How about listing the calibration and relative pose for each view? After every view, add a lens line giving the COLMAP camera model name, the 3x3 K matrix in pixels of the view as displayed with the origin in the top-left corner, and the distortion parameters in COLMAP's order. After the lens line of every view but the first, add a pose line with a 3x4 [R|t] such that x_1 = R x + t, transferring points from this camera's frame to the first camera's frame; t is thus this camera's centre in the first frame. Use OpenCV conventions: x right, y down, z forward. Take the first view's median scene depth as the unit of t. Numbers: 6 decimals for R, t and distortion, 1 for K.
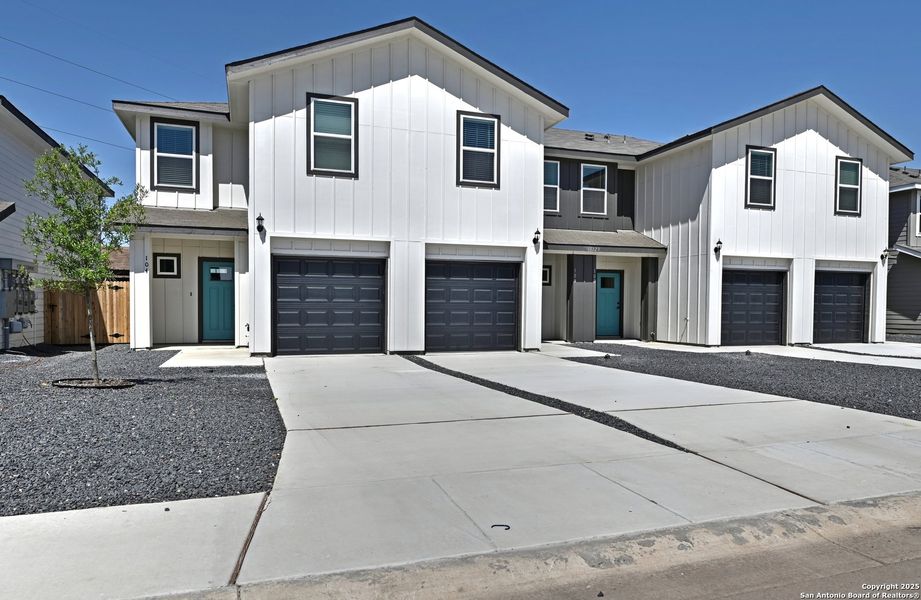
lens RADIAL K [[581.8, 0, 446.3], [0, 581.8, 316.6], [0, 0, 1]] dist [-0.001837, 0.001973]
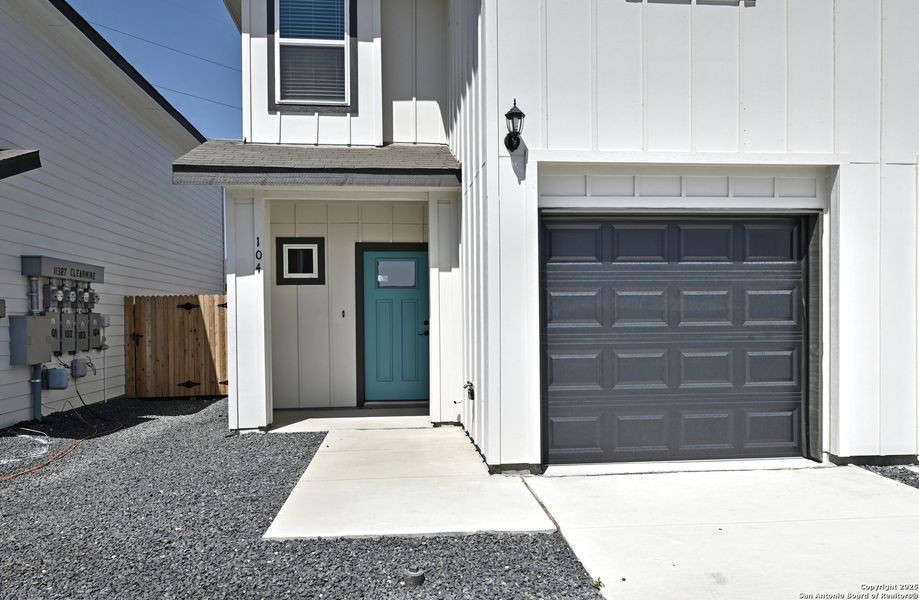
lens RADIAL K [[640.2, 0, 458.2], [0, 640.2, 326.1], [0, 0, 1]] dist [-0.009054, 0.000273]
pose [[0.973965, -0.013596, -0.226292, -0.221652], [0.011565, 0.999880, -0.010299, -0.022020], [0.226405, 0.007414, 0.974005, 0.492517]]
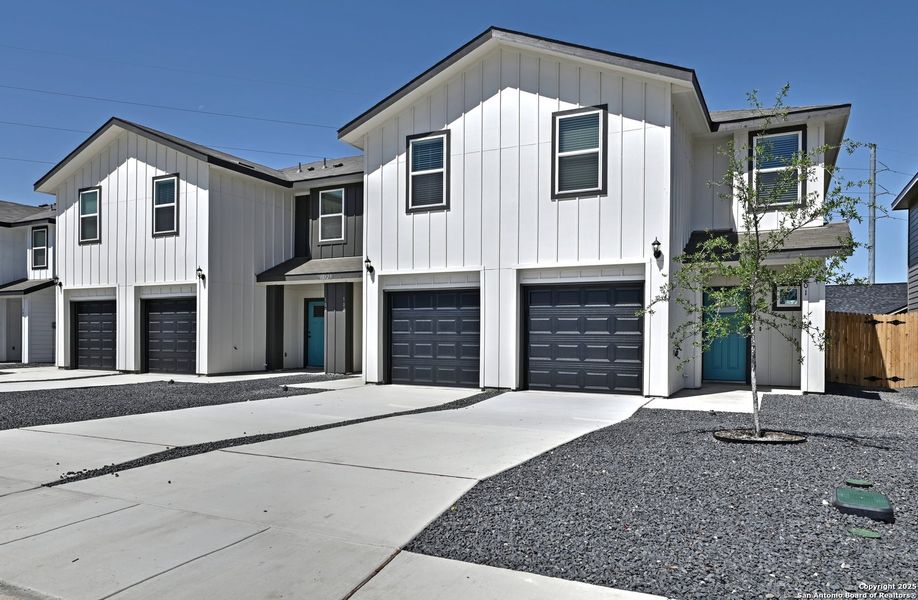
lens RADIAL K [[657.2, 0, 432.6], [0, 657.2, 340.8], [0, 0, 1]] dist [-0.001745, -0.000546]
pose [[0.684645, 0.002598, -0.728872, 0.576100], [-0.016464, 0.999794, -0.011901, -0.000432], [0.728691, 0.020148, 0.684547, 0.194670]]
